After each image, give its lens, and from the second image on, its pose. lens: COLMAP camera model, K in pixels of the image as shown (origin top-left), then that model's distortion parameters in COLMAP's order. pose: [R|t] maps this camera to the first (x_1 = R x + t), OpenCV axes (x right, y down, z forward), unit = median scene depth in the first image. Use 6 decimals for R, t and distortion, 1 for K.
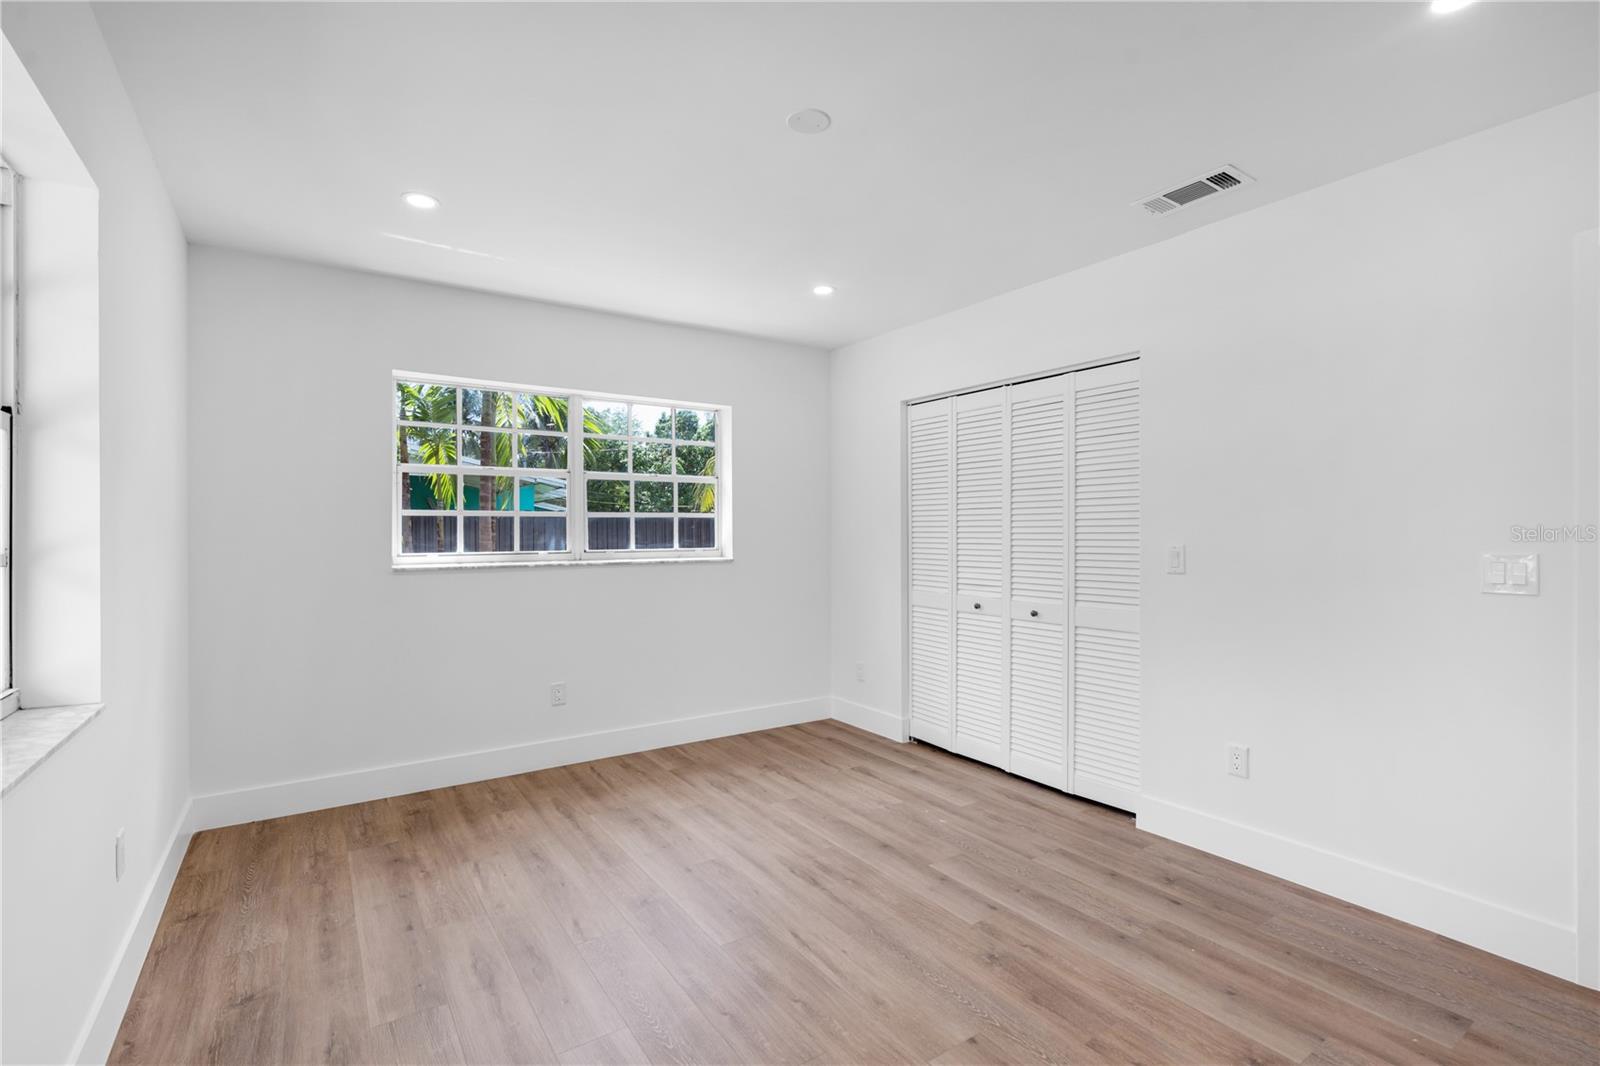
lens RADIAL K [[731.4, 0, 790.8], [0, 731.4, 529.5], [0, 0, 1]] dist [-0.003666, 0.000273]
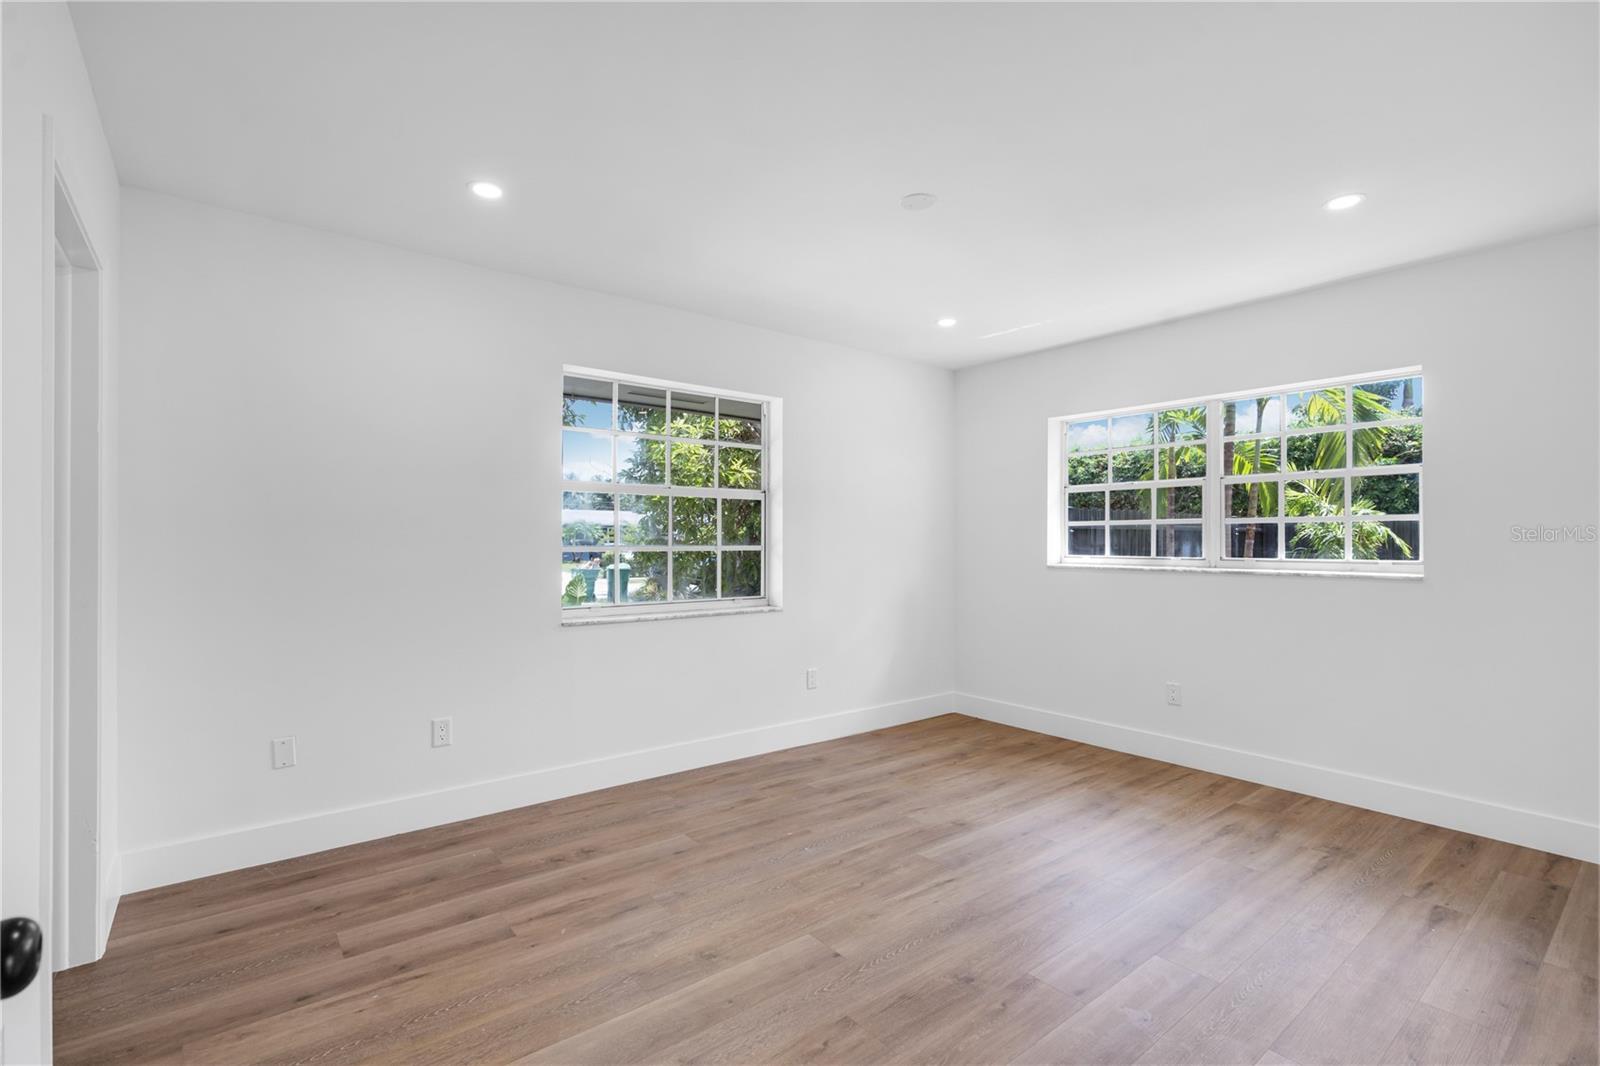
lens RADIAL K [[720.8, 0, 801.8], [0, 720.8, 537.9], [0, 0, 1]] dist [0.001882, 0.000361]
pose [[0.084154, -0.000983, -0.996452, 0.789806], [0.002153, 0.999997, -0.000805, 0.002139], [0.996450, -0.002078, 0.084156, 0.459693]]
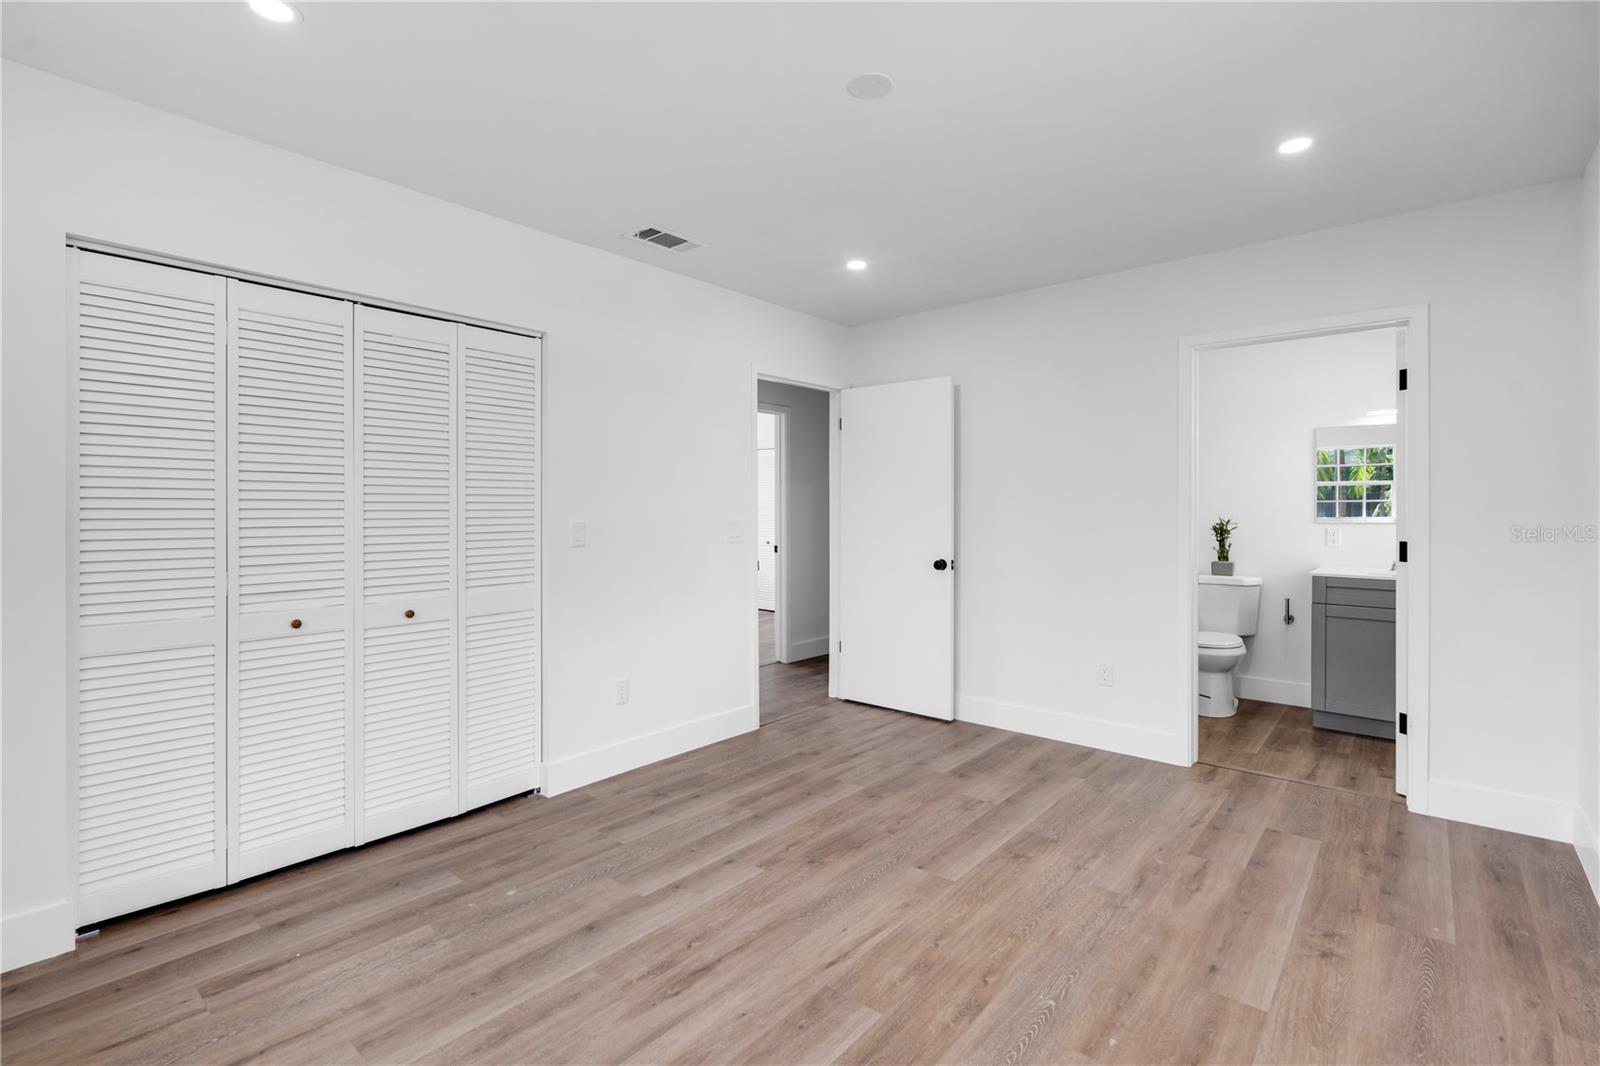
lens RADIAL K [[720.8, 0, 801.8], [0, 720.8, 537.9], [0, 0, 1]] dist [0.001882, 0.000361]
pose [[-0.271216, -0.036434, 0.961829, -0.563789], [-0.005649, 0.999326, 0.036262, 0.000078], [-0.962502, 0.004402, -0.271240, 0.878007]]
